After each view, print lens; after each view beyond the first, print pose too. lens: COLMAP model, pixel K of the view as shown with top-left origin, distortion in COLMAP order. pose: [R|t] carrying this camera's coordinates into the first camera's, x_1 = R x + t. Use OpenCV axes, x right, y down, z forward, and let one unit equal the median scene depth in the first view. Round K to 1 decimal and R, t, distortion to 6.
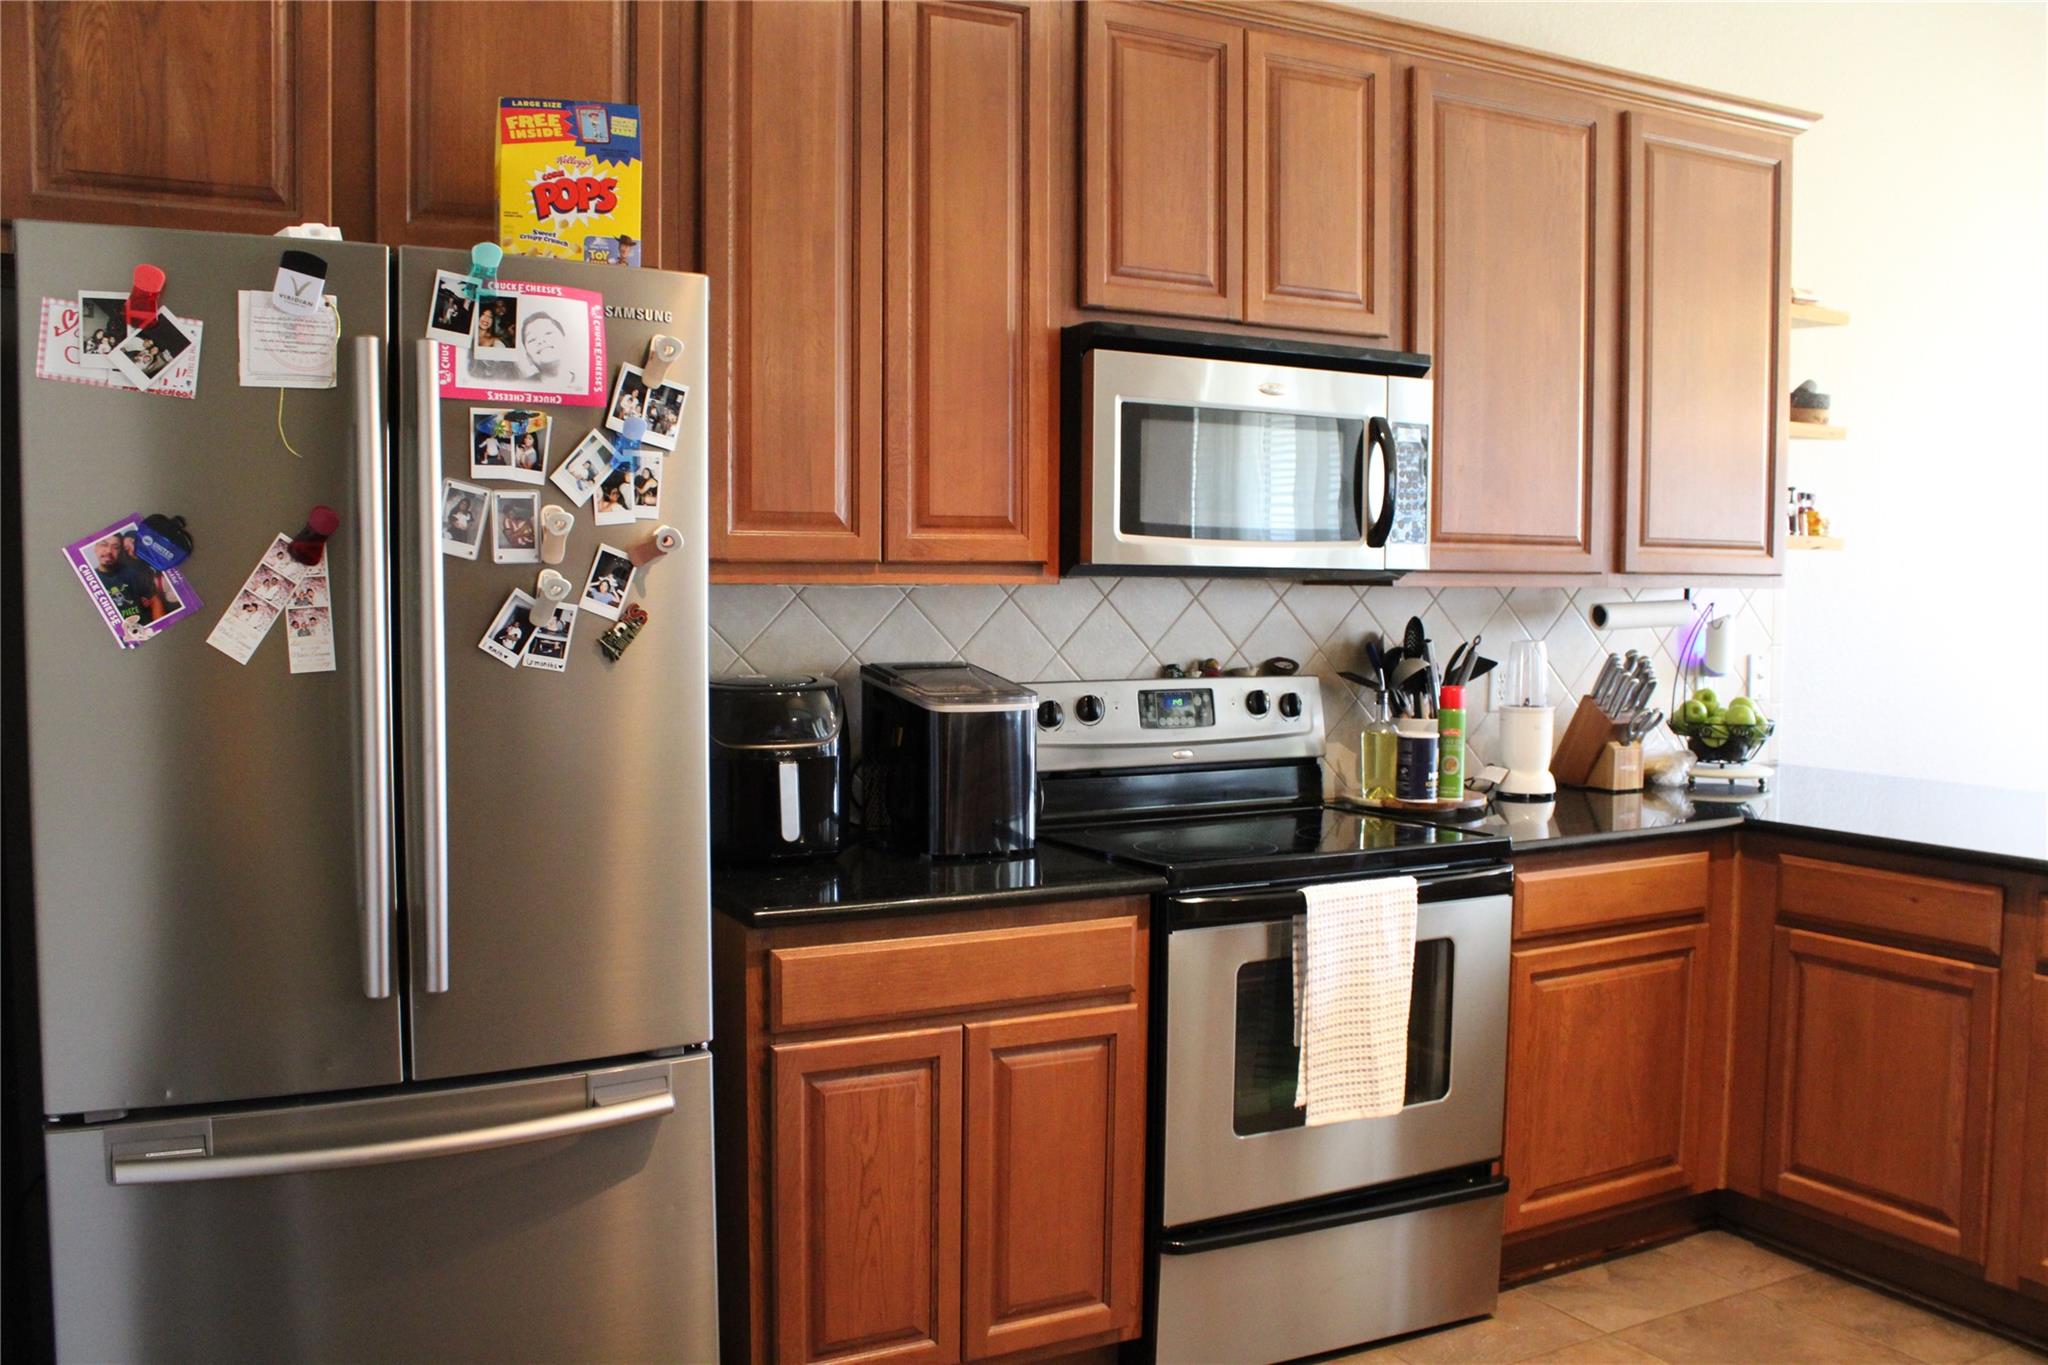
lens RADIAL K [[1735.2, 0, 1012.2], [0, 1735.2, 690.3], [0, 0, 1]] dist [-0.164957, 0.157769]
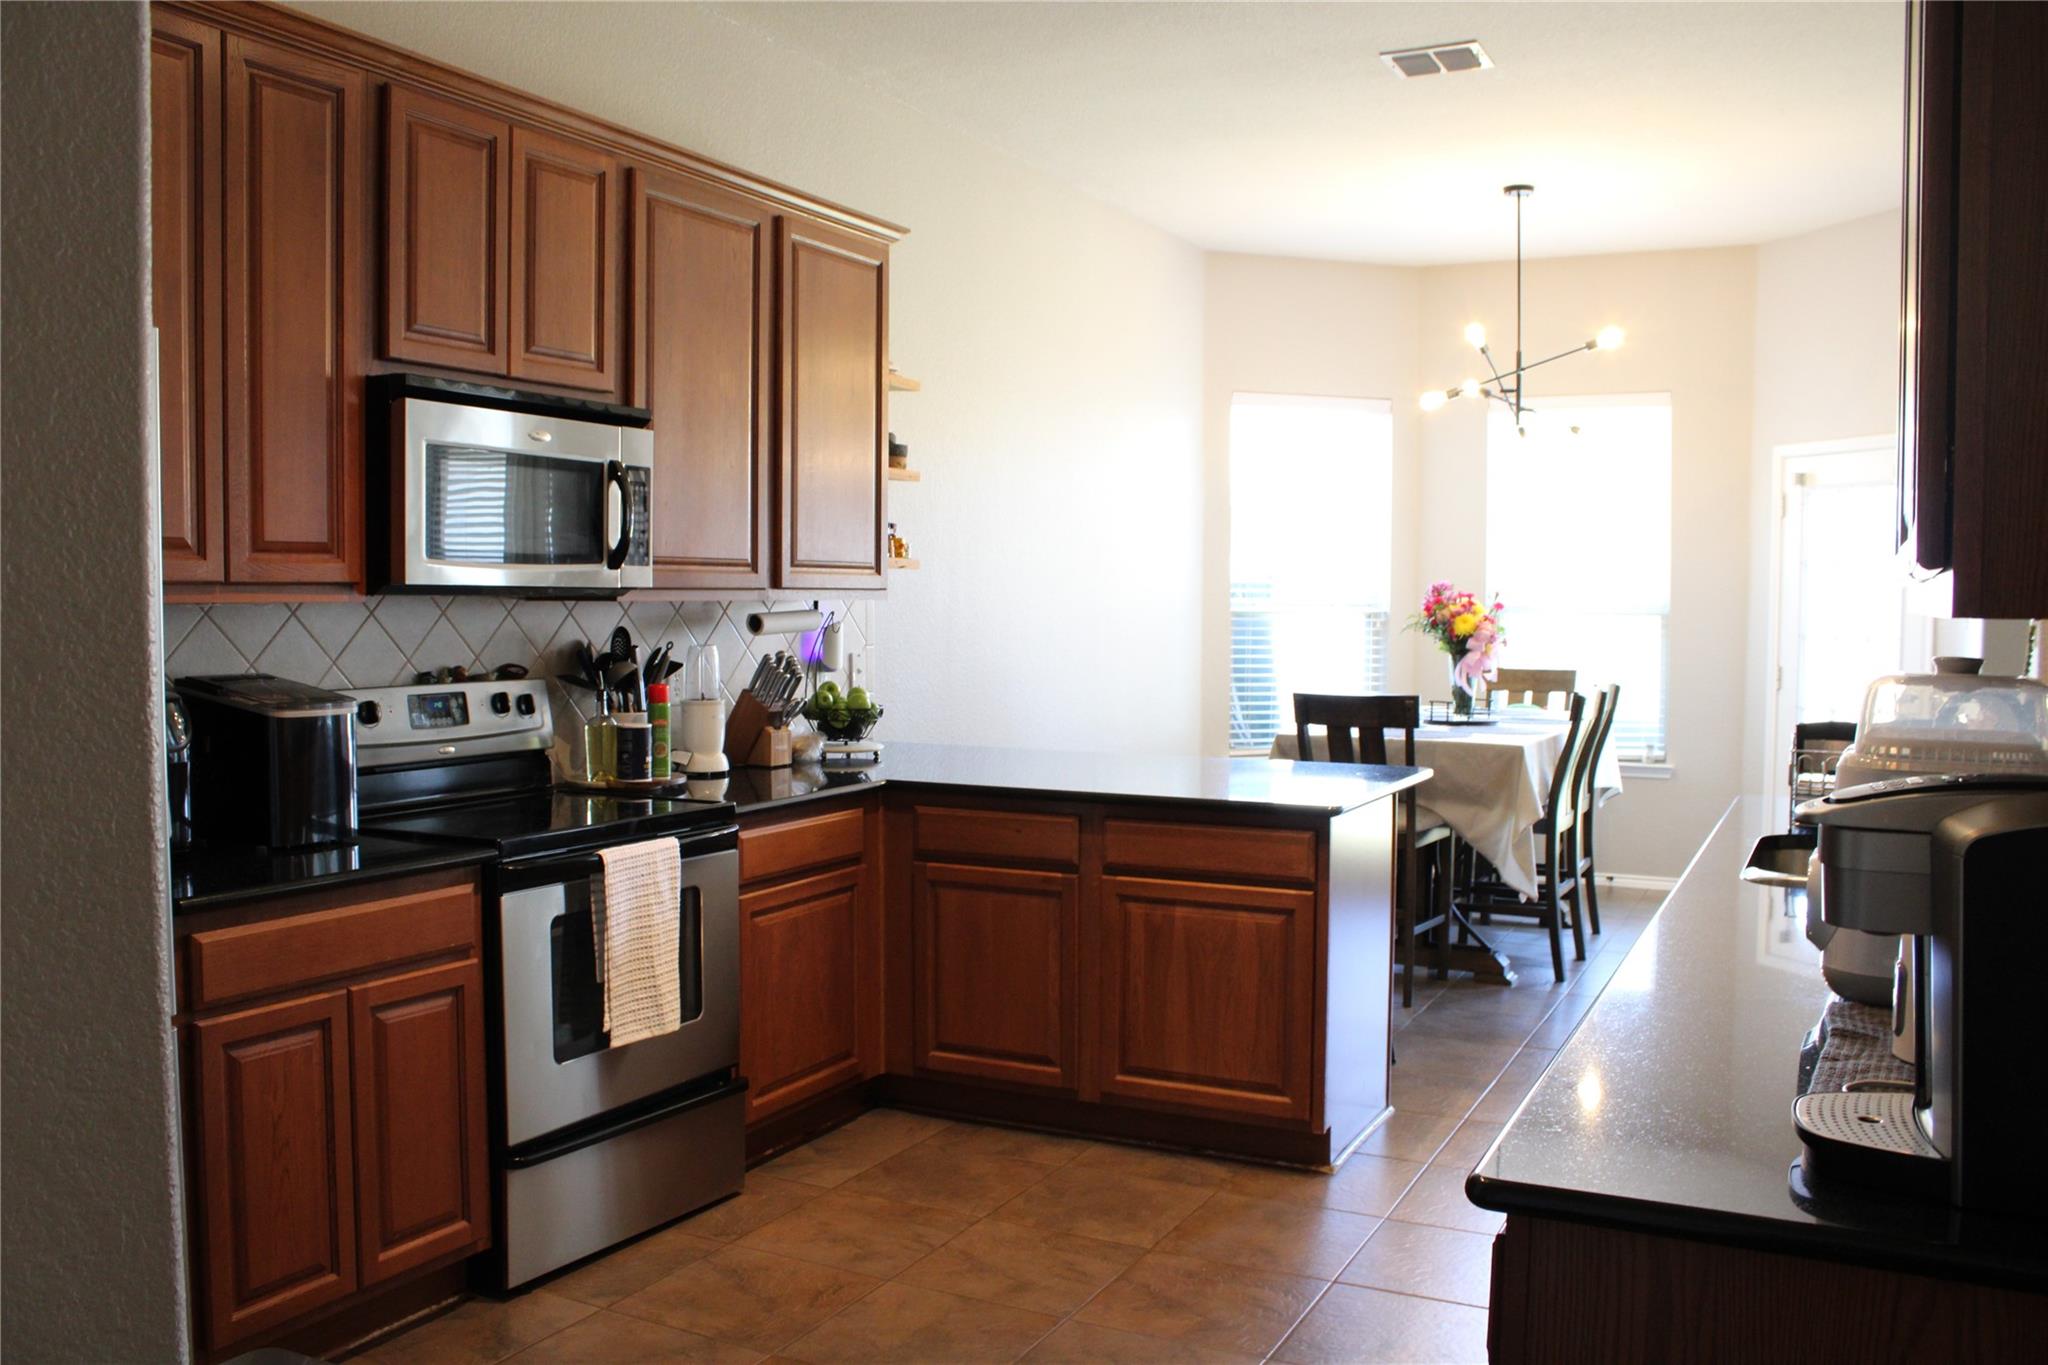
lens RADIAL K [[1735.2, 0, 1009.1], [0, 1735.2, 677.3], [0, 0, 1]] dist [-0.164957, 0.157769]
pose [[0.826170, -0.027543, 0.562747, -0.243091], [0.035783, 0.999353, -0.003621, 0.006776], [-0.562283, 0.023128, 0.826621, -0.147389]]
